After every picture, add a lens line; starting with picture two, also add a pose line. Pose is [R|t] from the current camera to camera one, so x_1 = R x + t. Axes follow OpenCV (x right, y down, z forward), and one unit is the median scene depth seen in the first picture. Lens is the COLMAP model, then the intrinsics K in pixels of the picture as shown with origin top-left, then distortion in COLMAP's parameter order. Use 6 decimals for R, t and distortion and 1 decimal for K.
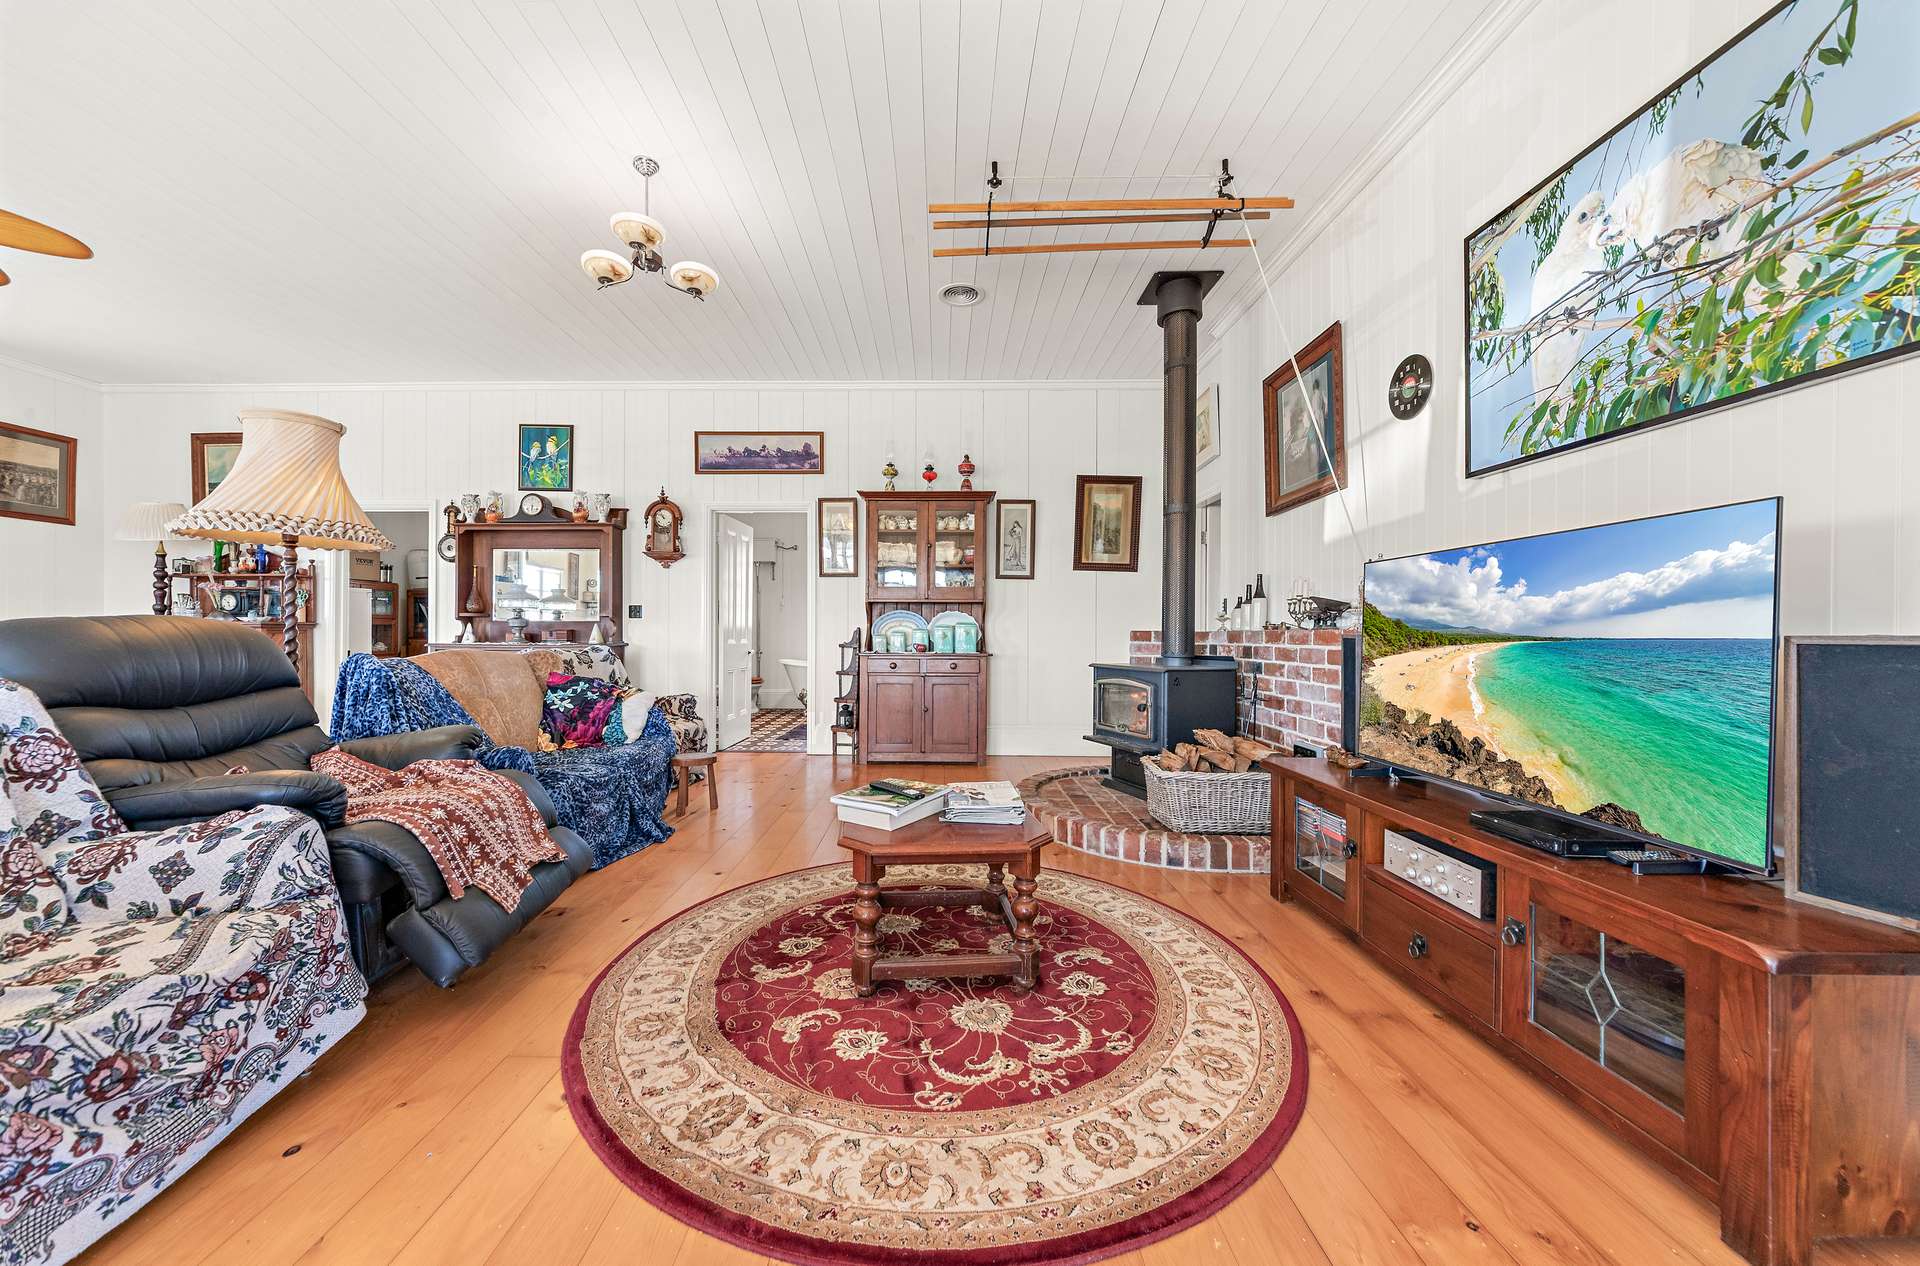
lens RADIAL K [[678.5, 0, 926.3], [0, 678.5, 636.0], [0, 0, 1]] dist [-0.007292, 0.000441]
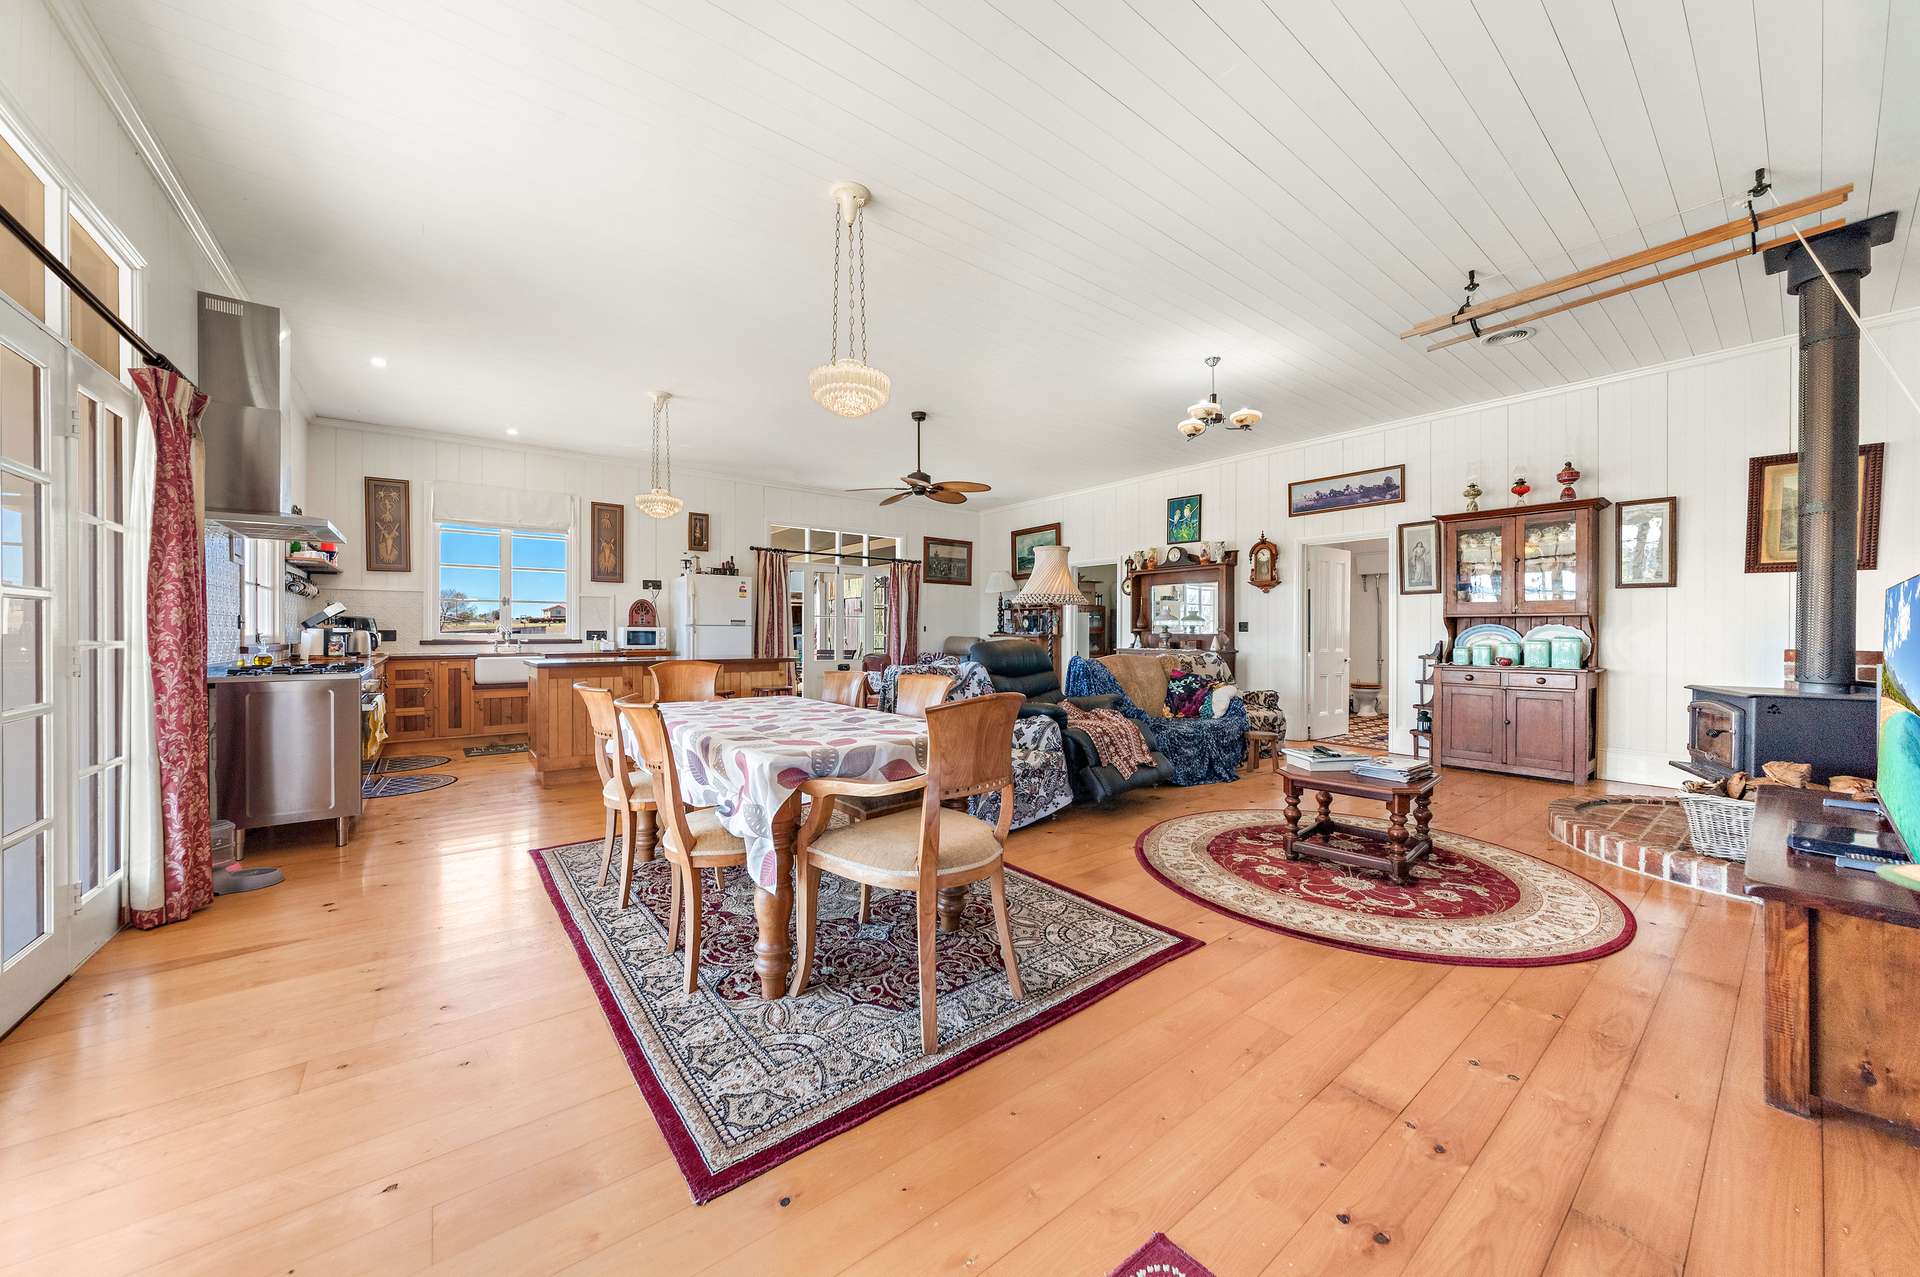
lens RADIAL K [[678.5, 0, 973.2], [0, 678.5, 635.0], [0, 0, 1]] dist [-0.007292, 0.000441]
pose [[0.644659, 0.003169, -0.764464, 0.390332], [-0.006697, 0.999976, -0.001502, -0.023381], [0.764441, 0.006088, 0.644665, -0.414344]]
